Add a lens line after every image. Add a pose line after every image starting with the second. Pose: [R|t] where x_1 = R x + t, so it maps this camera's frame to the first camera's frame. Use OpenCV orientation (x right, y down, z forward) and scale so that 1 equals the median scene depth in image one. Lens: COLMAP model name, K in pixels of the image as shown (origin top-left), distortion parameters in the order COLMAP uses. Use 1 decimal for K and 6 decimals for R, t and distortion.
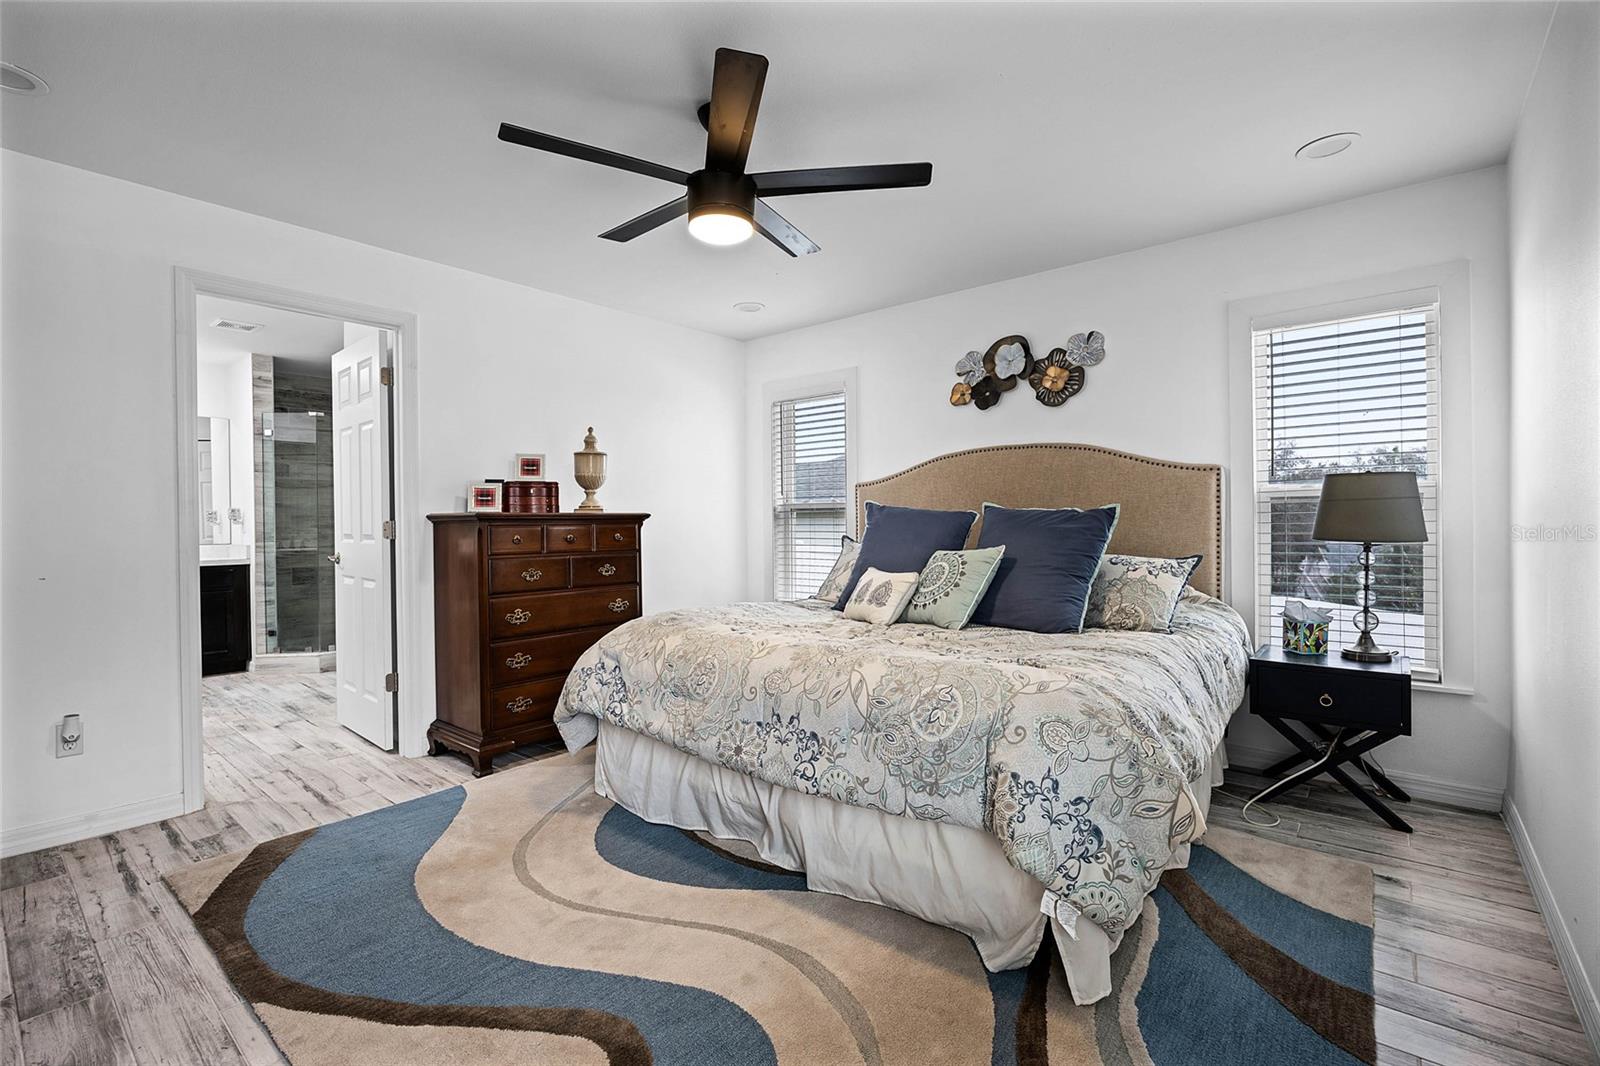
lens RADIAL K [[715.9, 0, 798.7], [0, 715.9, 527.1], [0, 0, 1]] dist [-0.009321, 0.000035]
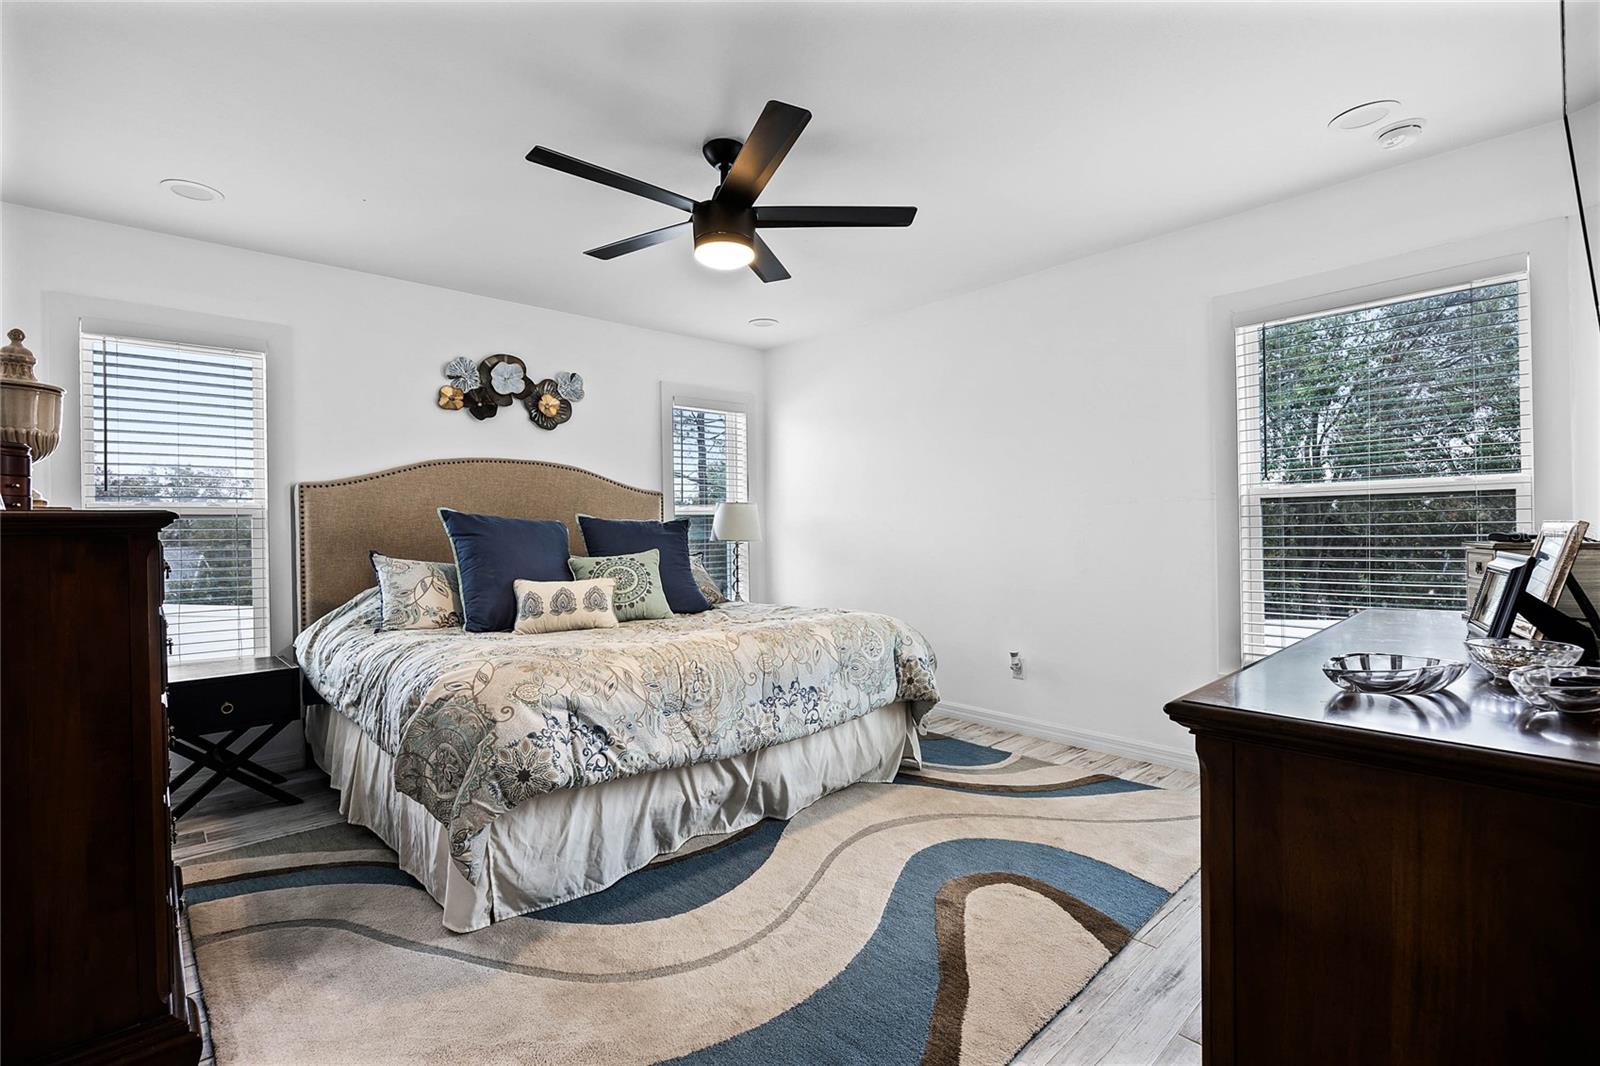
lens RADIAL K [[715.9, 0, 796.8], [0, 715.9, 534.5], [0, 0, 1]] dist [-0.009321, 0.000035]
pose [[0.126918, -0.003173, 0.991908, -0.843902], [0.022183, 0.999754, 0.000360, 0.004740], [-0.991665, 0.021958, 0.126957, 0.560882]]
